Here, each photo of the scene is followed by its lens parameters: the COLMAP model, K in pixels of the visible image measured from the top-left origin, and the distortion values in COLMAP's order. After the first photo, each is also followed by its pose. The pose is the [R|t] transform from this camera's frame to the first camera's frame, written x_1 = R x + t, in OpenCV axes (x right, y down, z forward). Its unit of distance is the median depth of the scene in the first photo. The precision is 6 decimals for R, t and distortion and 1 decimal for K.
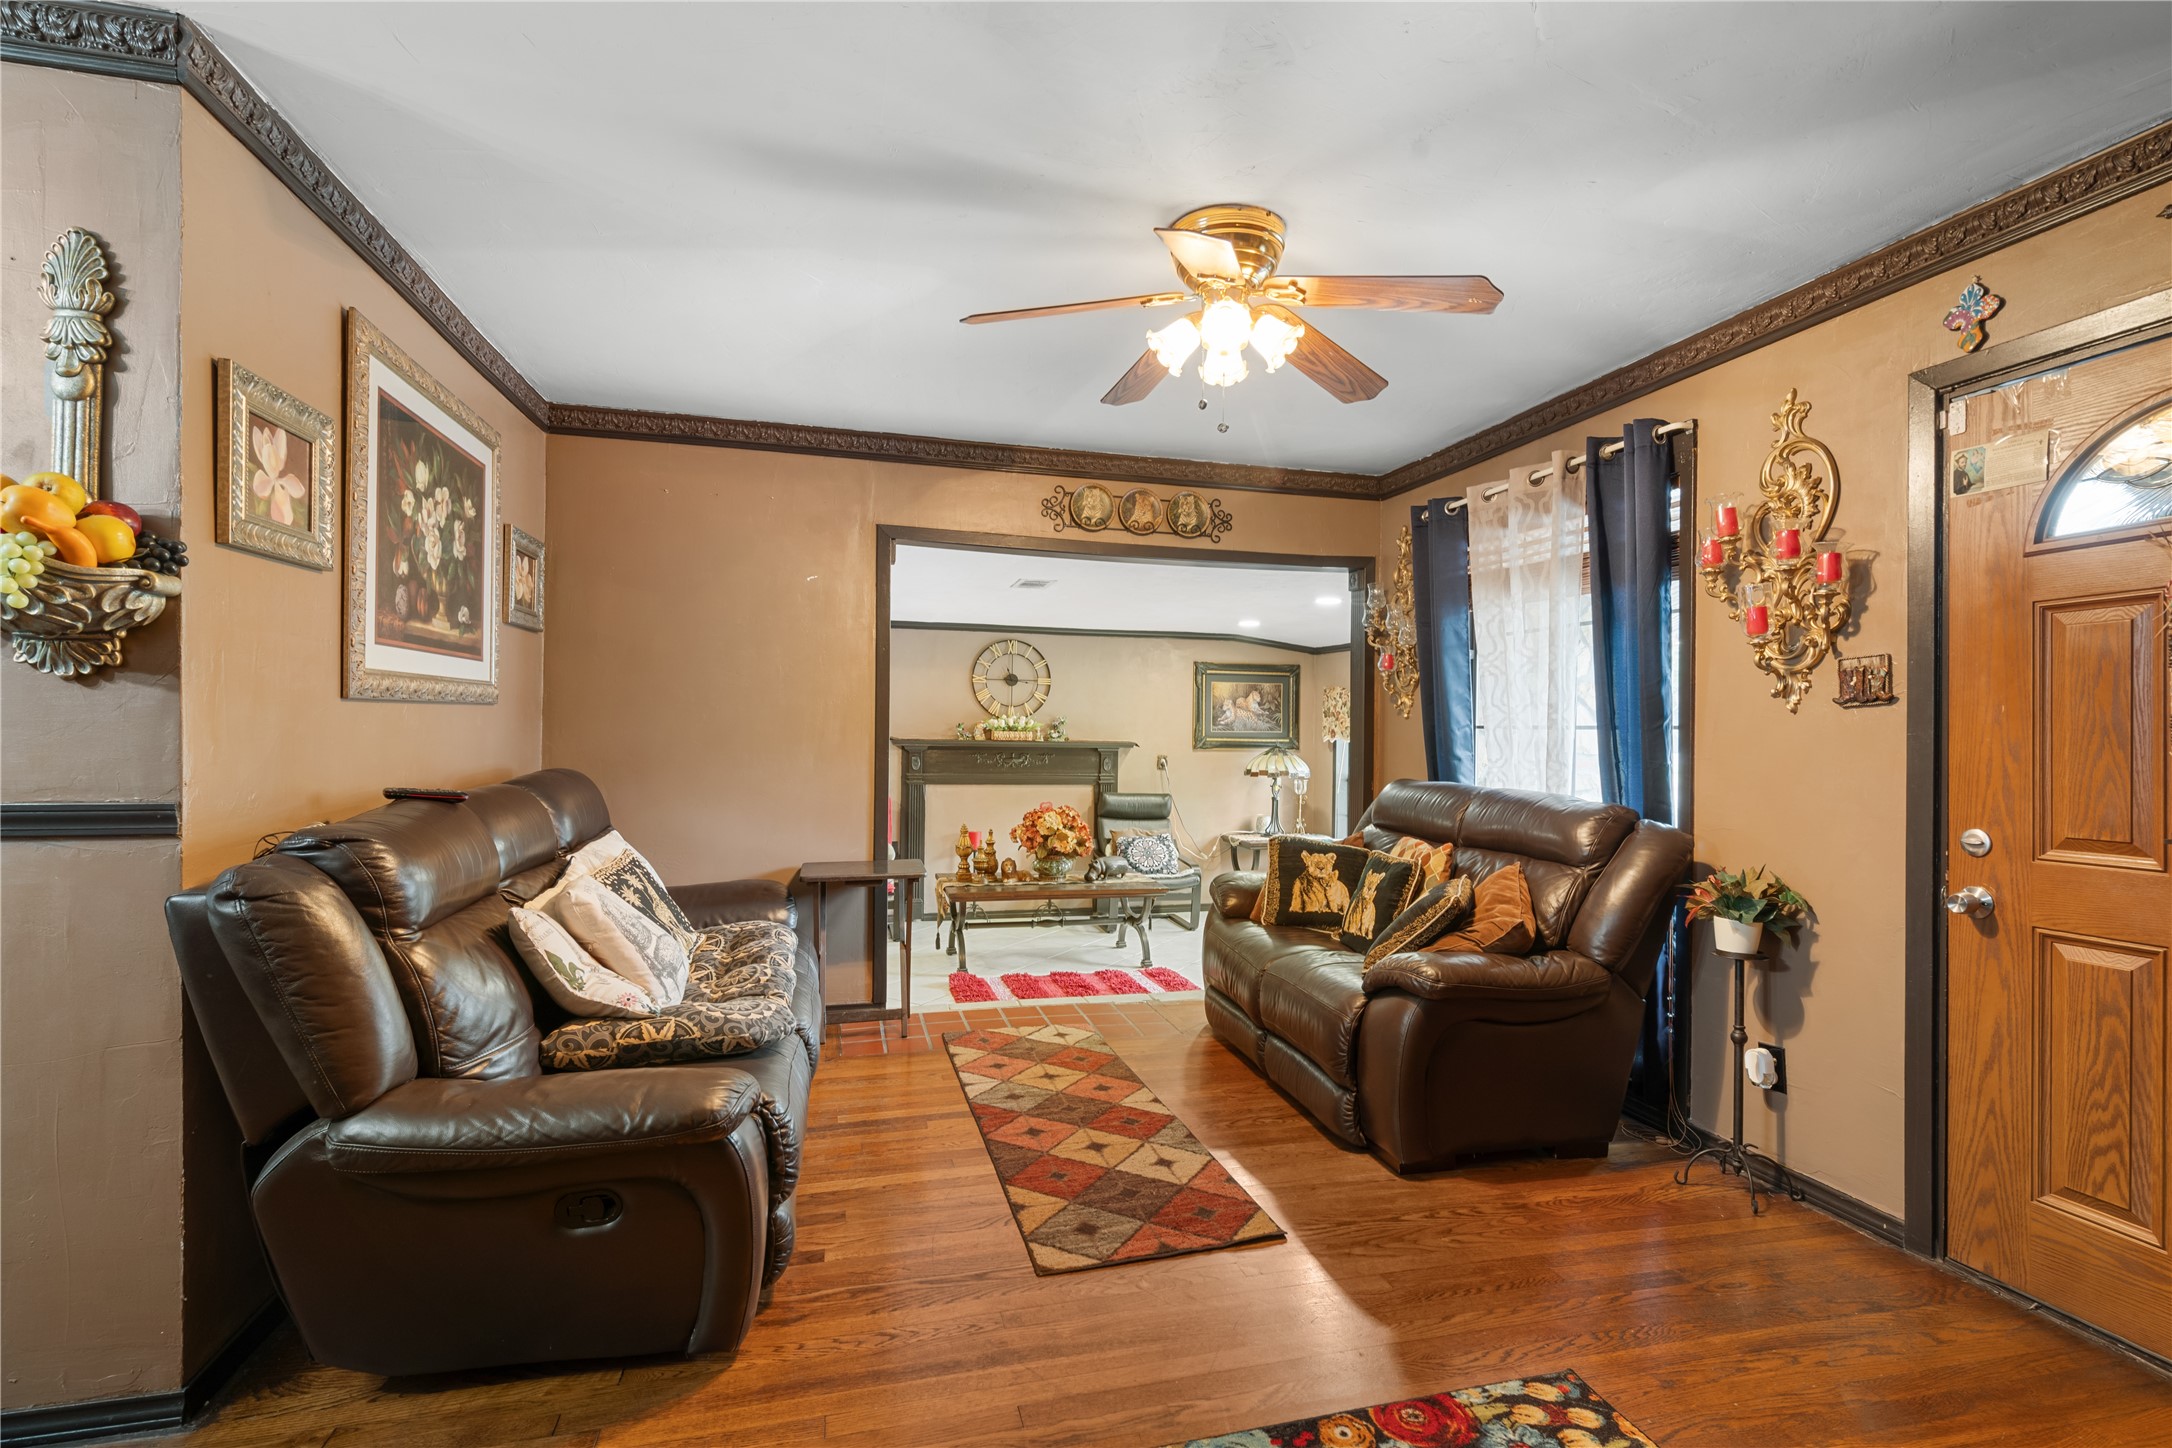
lens RADIAL K [[993.0, 0, 1082.4], [0, 993.0, 722.9], [0, 0, 1]] dist [-0.001553, -0.000376]
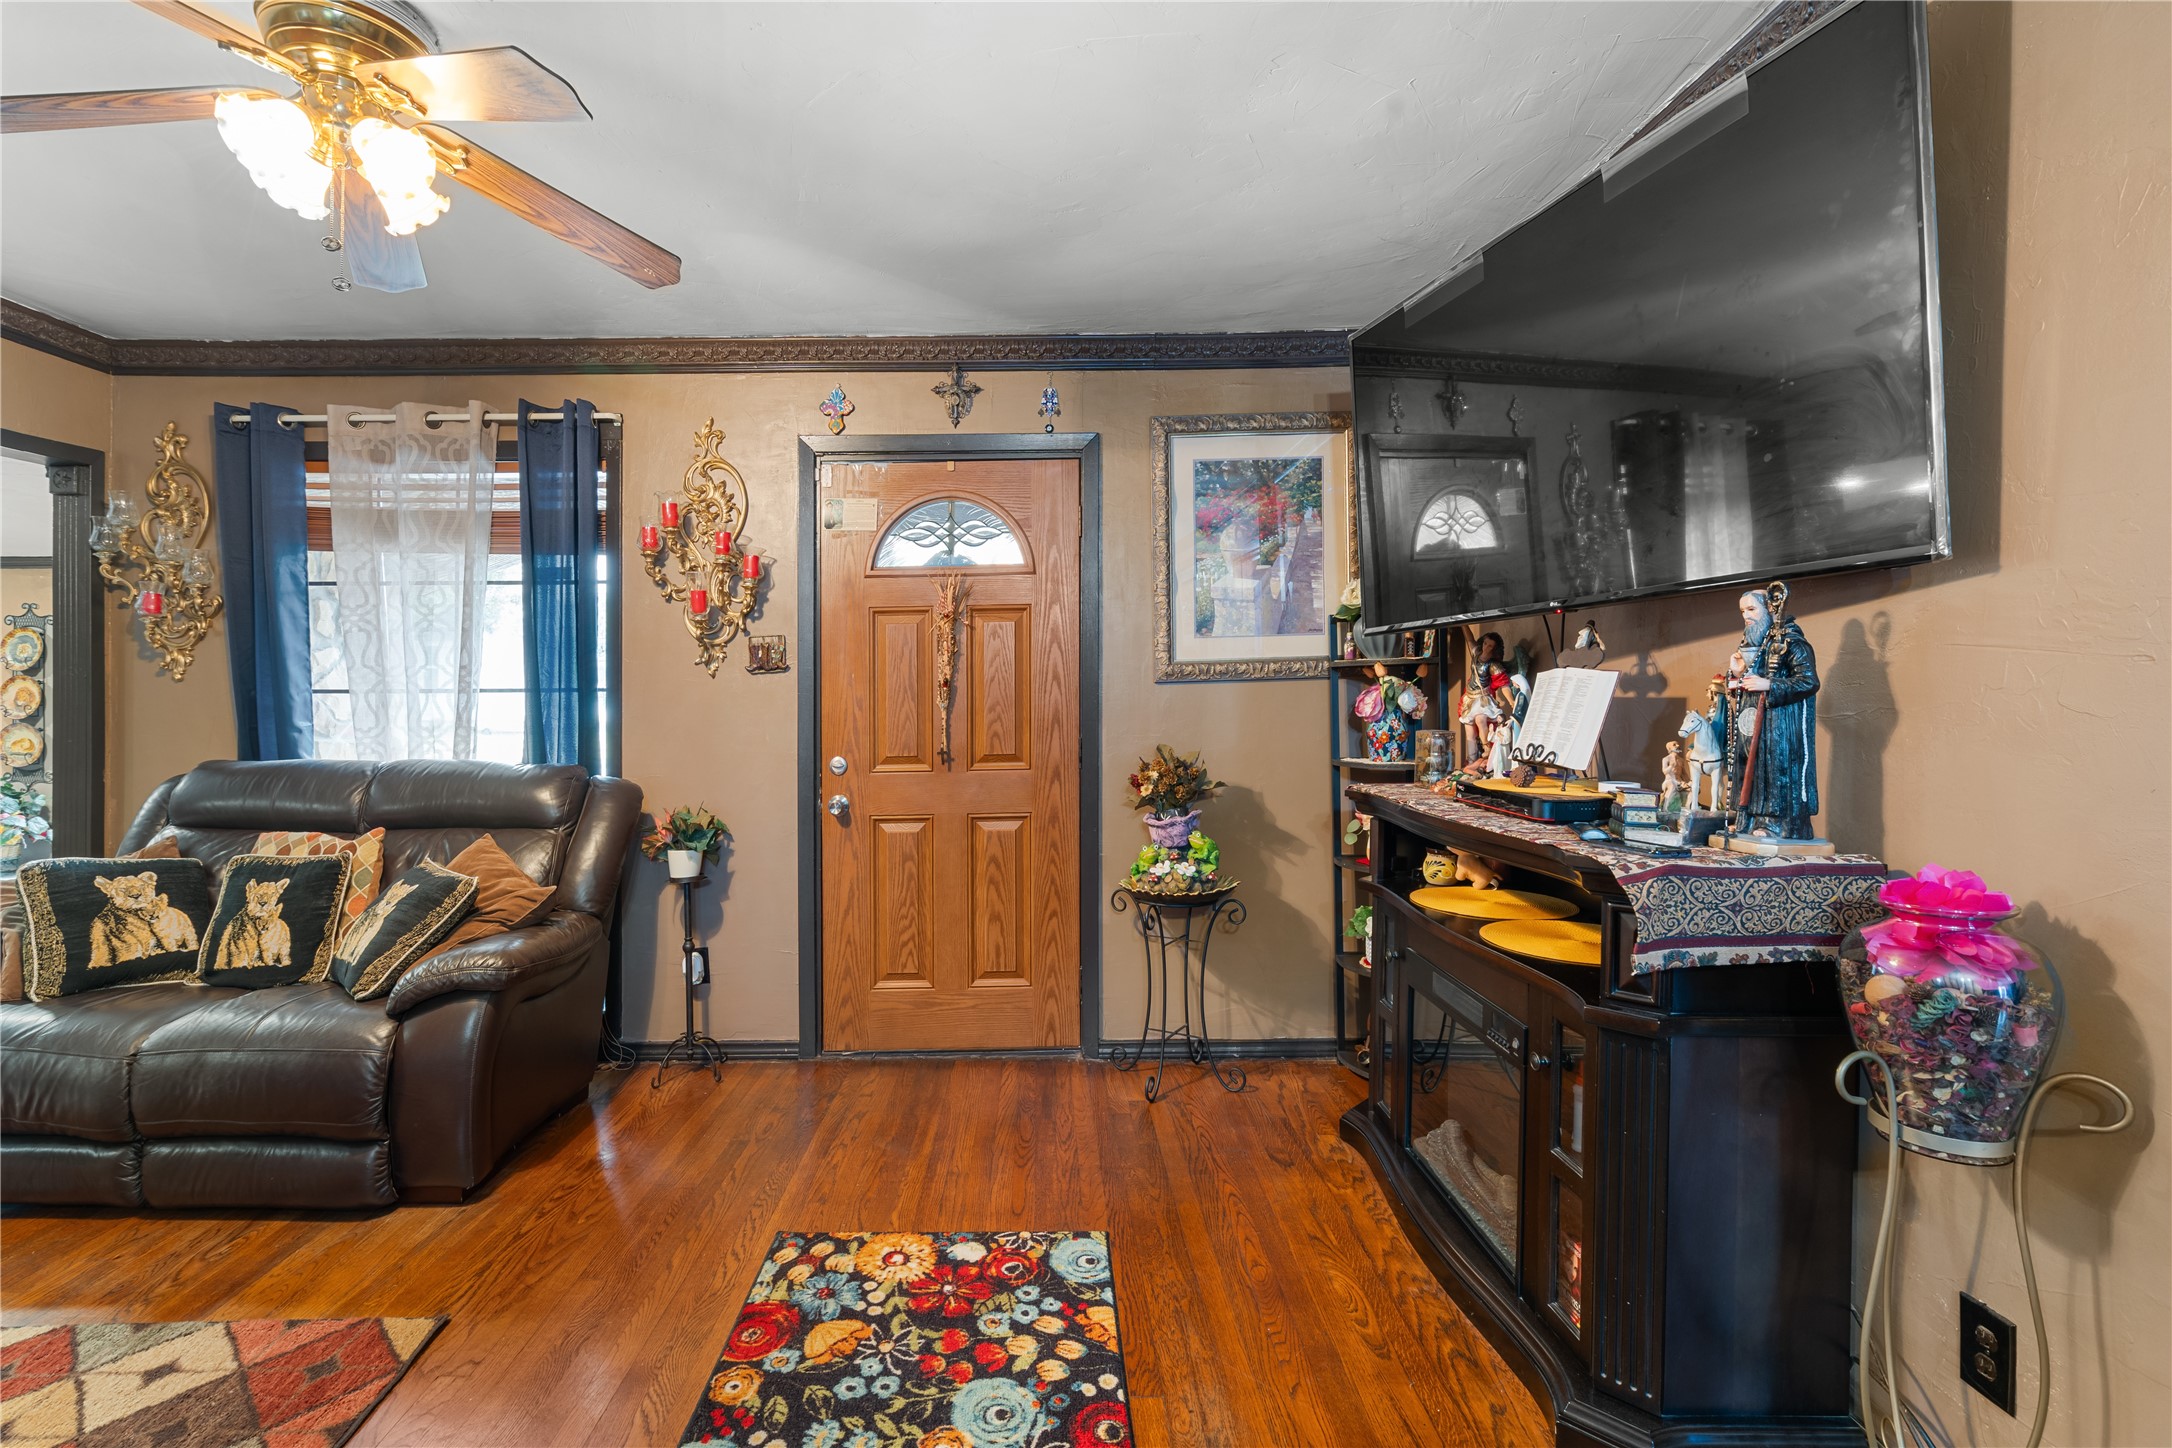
lens RADIAL K [[987.8, 0, 1094.0], [0, 987.8, 699.9], [0, 0, 1]] dist [-0.002147, 0.001077]
pose [[0.211299, -0.017711, 0.977261, -0.387337], [0.001777, 0.999841, 0.017736, -0.002972], [-0.977420, -0.002011, 0.211297, 0.260314]]
